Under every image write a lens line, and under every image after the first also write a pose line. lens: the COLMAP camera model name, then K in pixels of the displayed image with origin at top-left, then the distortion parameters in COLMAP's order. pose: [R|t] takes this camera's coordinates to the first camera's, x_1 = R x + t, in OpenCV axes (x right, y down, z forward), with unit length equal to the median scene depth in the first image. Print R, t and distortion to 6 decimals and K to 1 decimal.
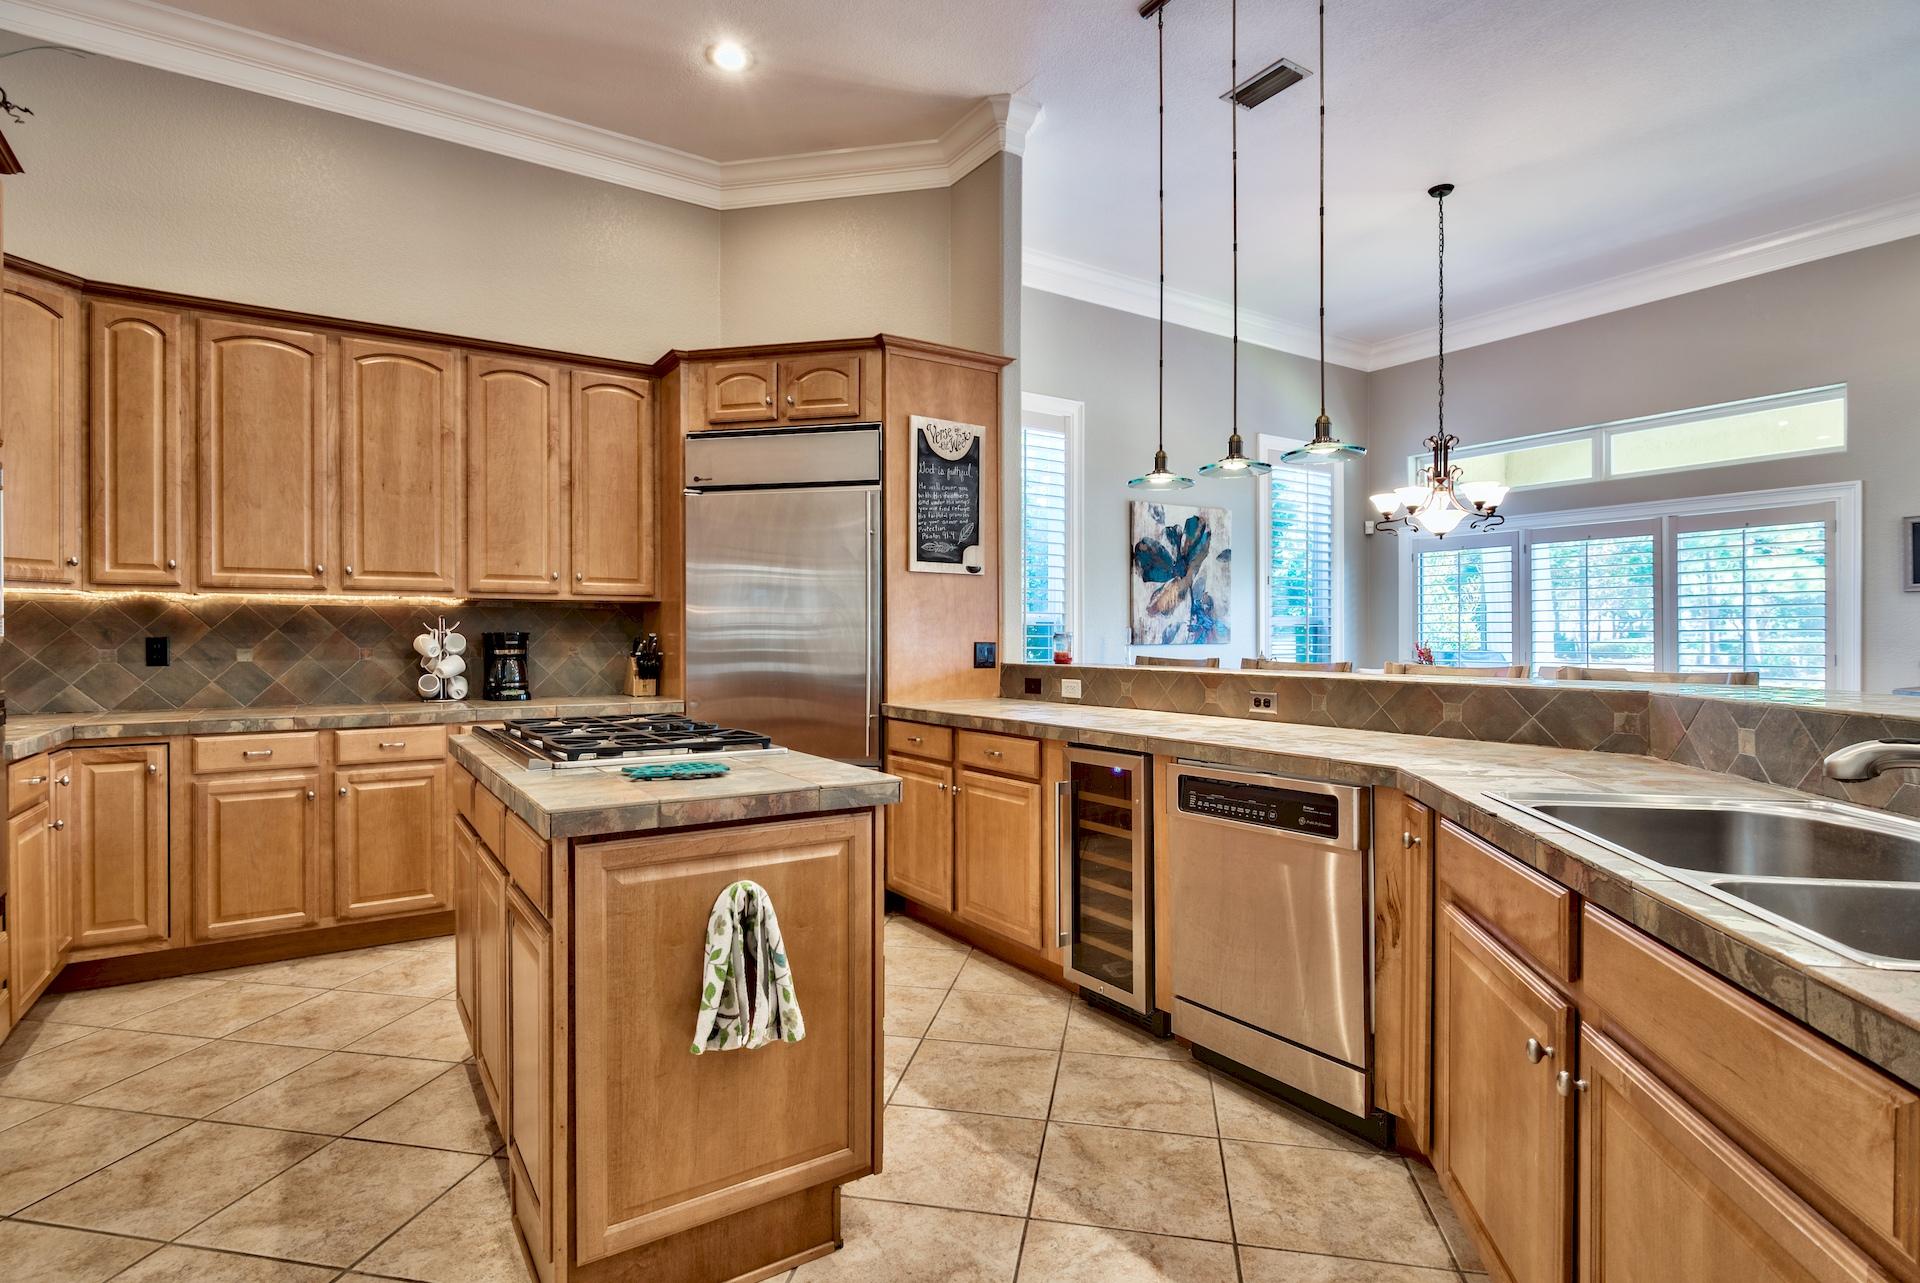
lens RADIAL K [[962.2, 0, 957.3], [0, 962.2, 639.7], [0, 0, 1]] dist [-0.003015, 0.000125]
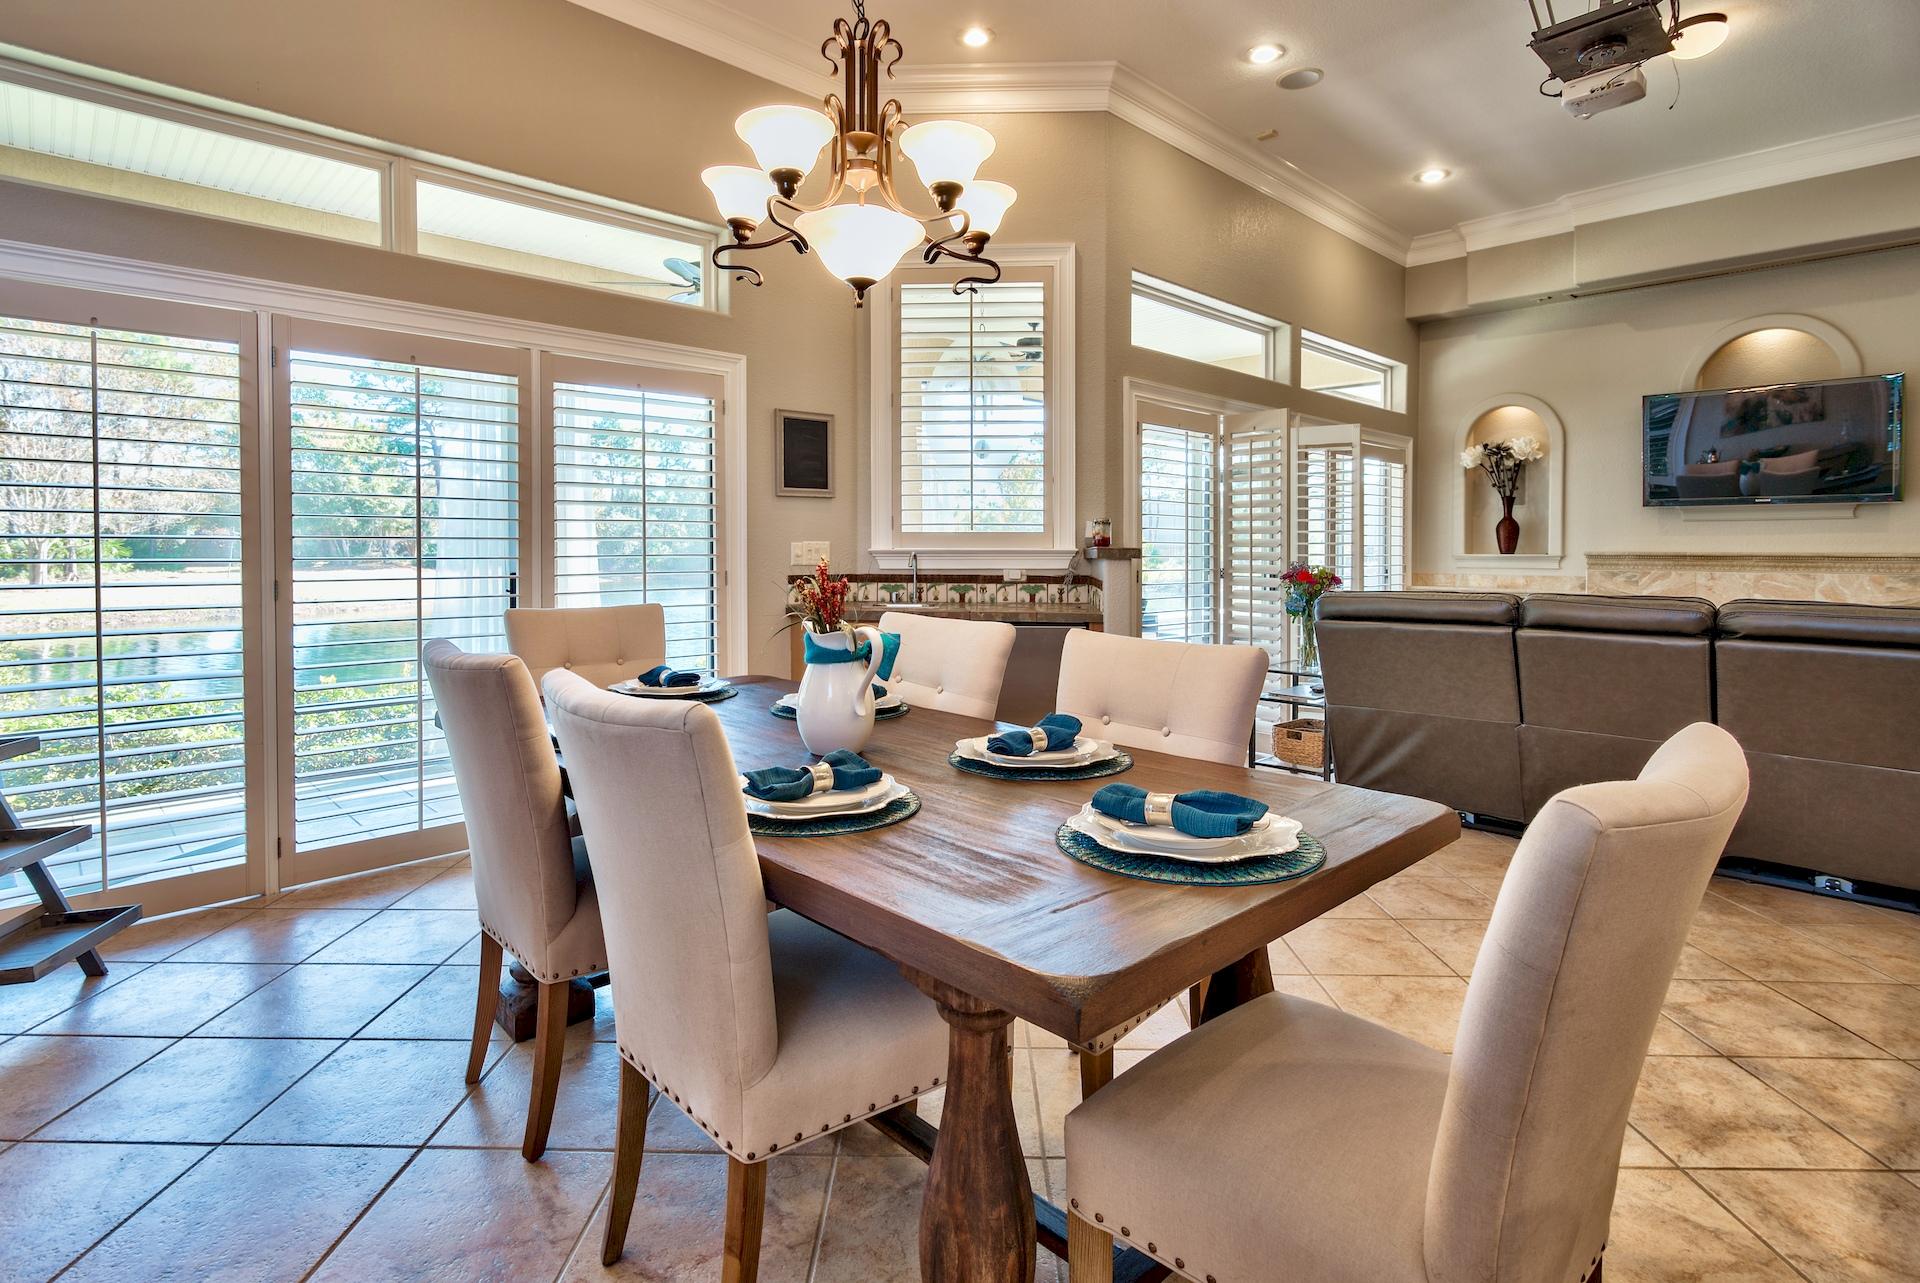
lens RADIAL K [[966.3, 0, 950.7], [0, 966.3, 557.1], [0, 0, 1]] dist [-0.000665, -0.000069]
pose [[-0.174974, -0.009310, 0.984529, 0.133054], [0.001042, 0.999953, 0.009641, -0.004436], [-0.984573, 0.002713, -0.174956, 1.263186]]
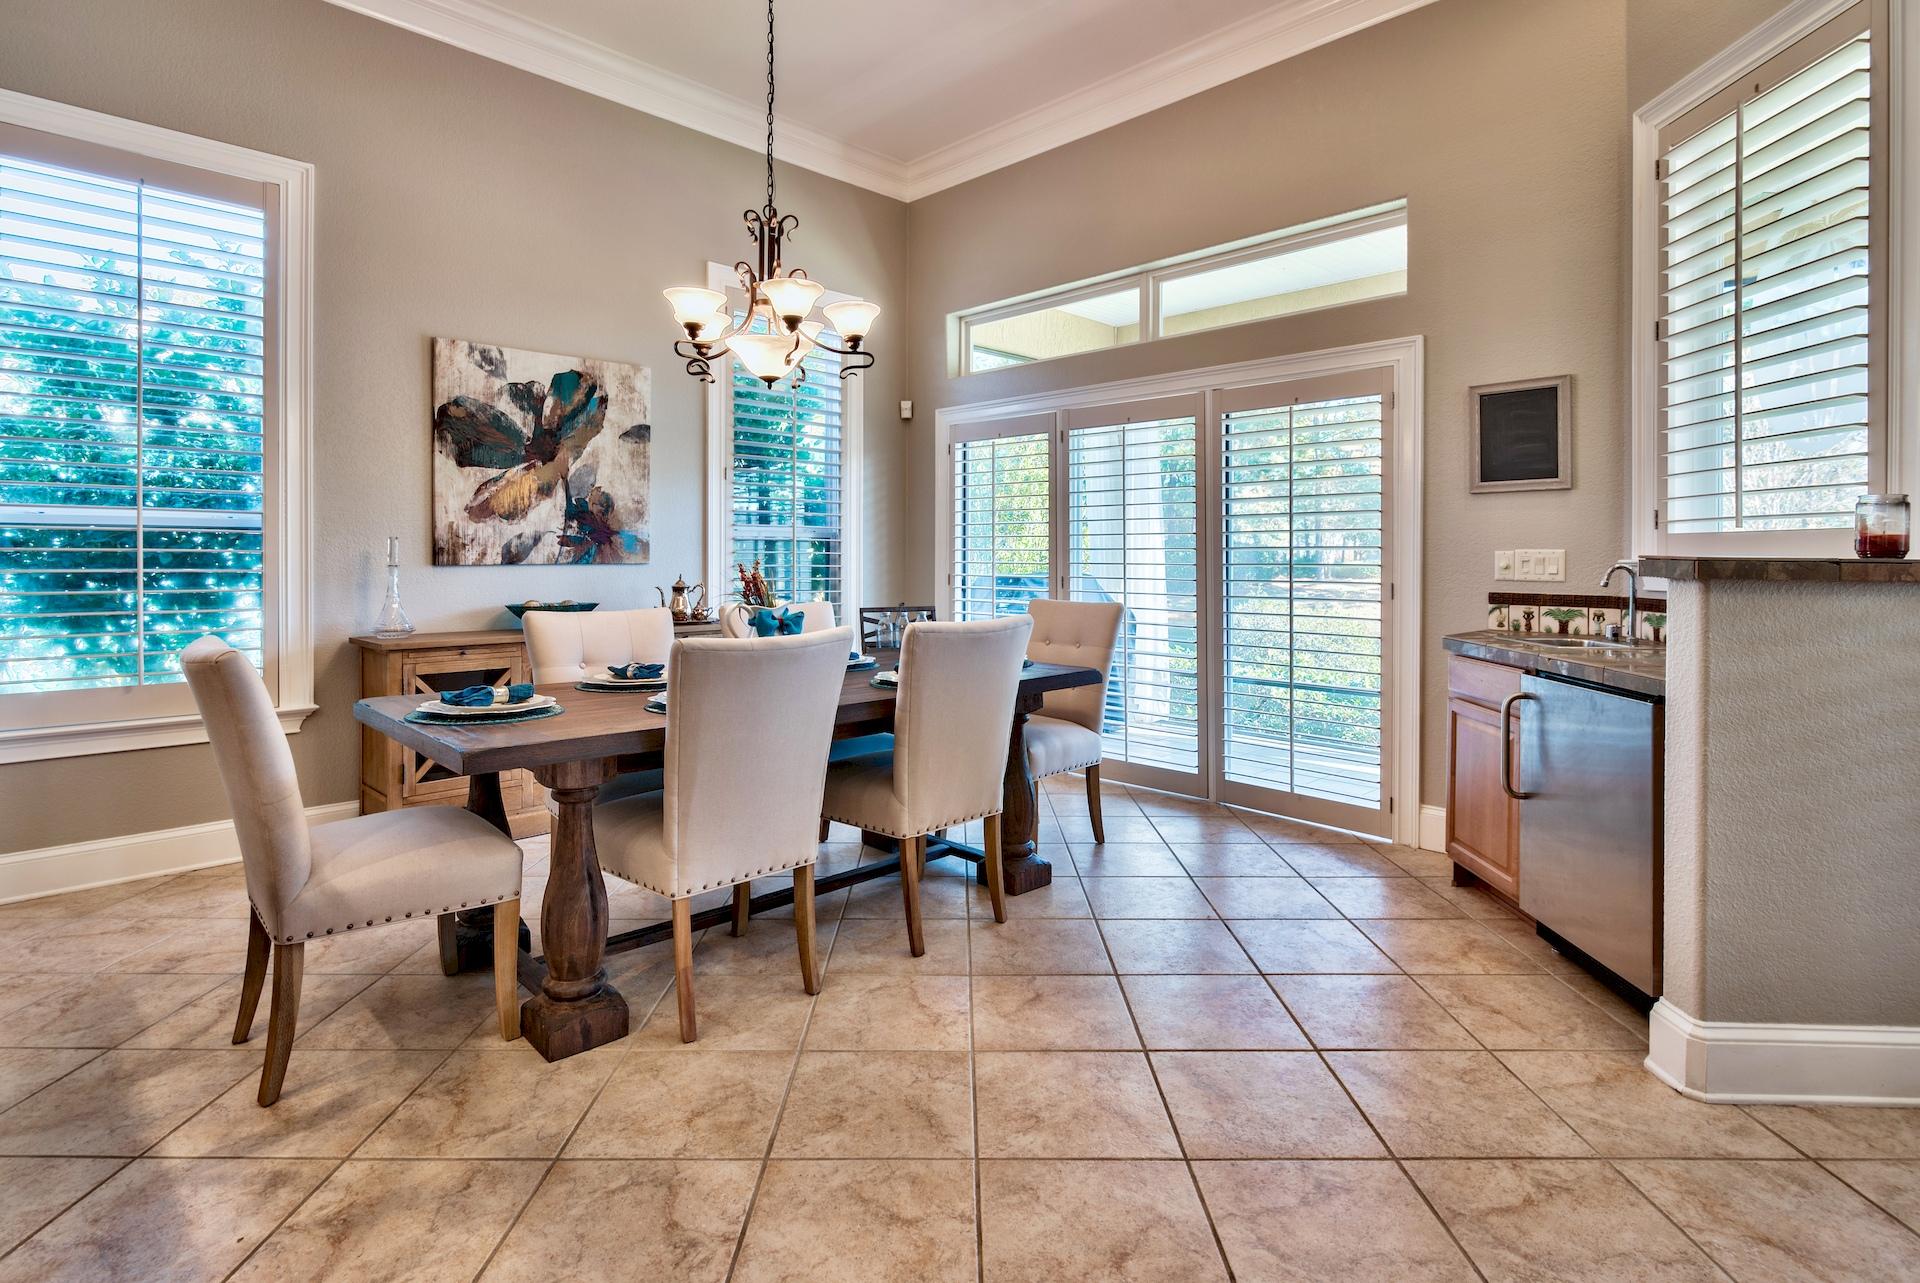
lens RADIAL K [[951.0, 0, 960.3], [0, 951.0, 557.4], [0, 0, 1]] dist [-0.003654, -0.000358]
pose [[0.981052, 0.004793, 0.193687, 0.619063], [-0.004817, 0.999988, -0.000345, -0.002218], [-0.193686, -0.000595, 0.981063, 0.498840]]
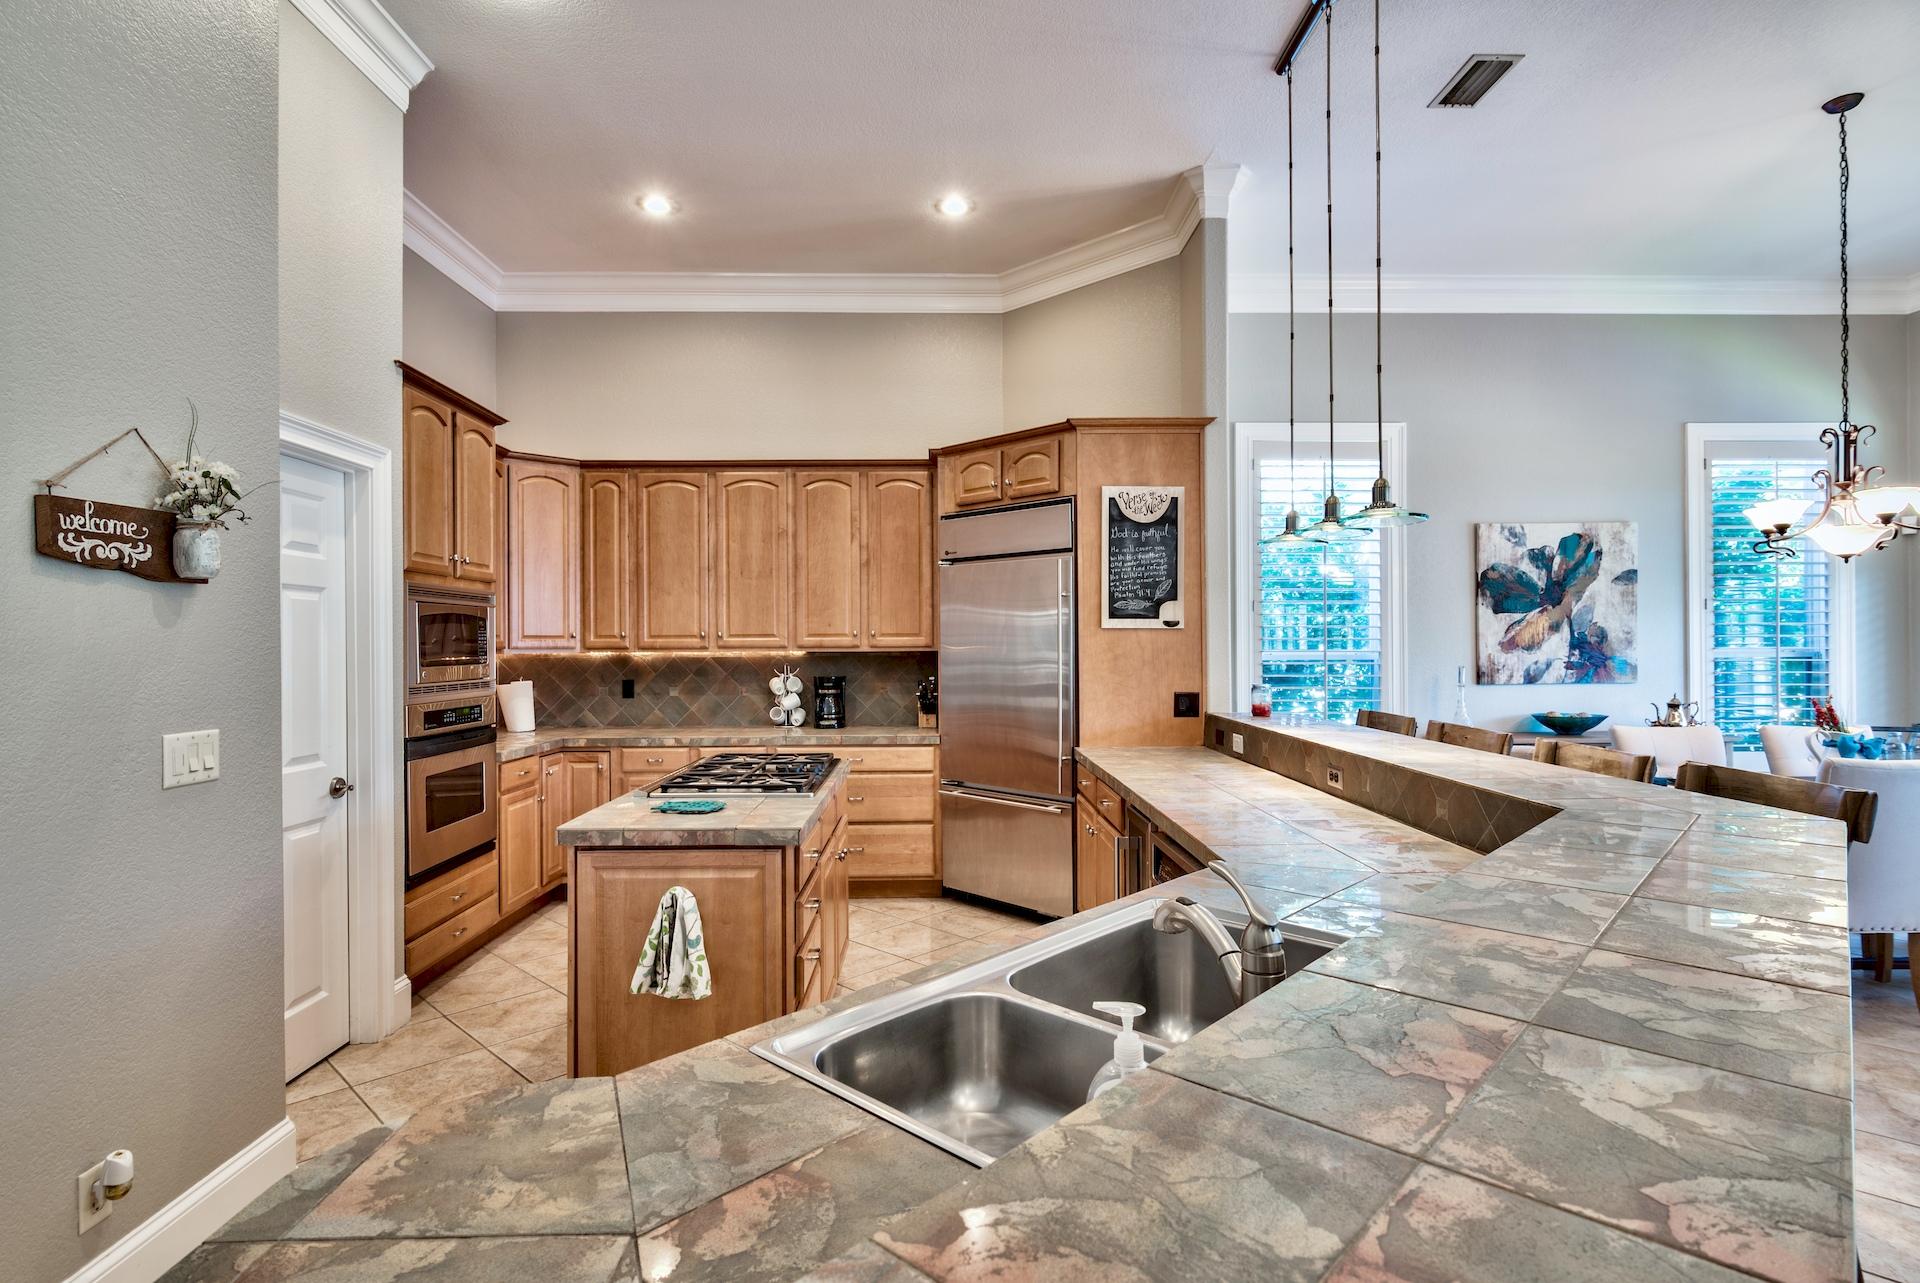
lens RADIAL K [[953.8, 0, 956.0], [0, 953.8, 640.5], [0, 0, 1]] dist [-0.002342, -0.000255]
pose [[0.844139, -0.003874, -0.536111, 0.382680], [0.002215, 0.999991, -0.003739, -0.051683], [0.536120, 0.001969, 0.844139, -0.010588]]
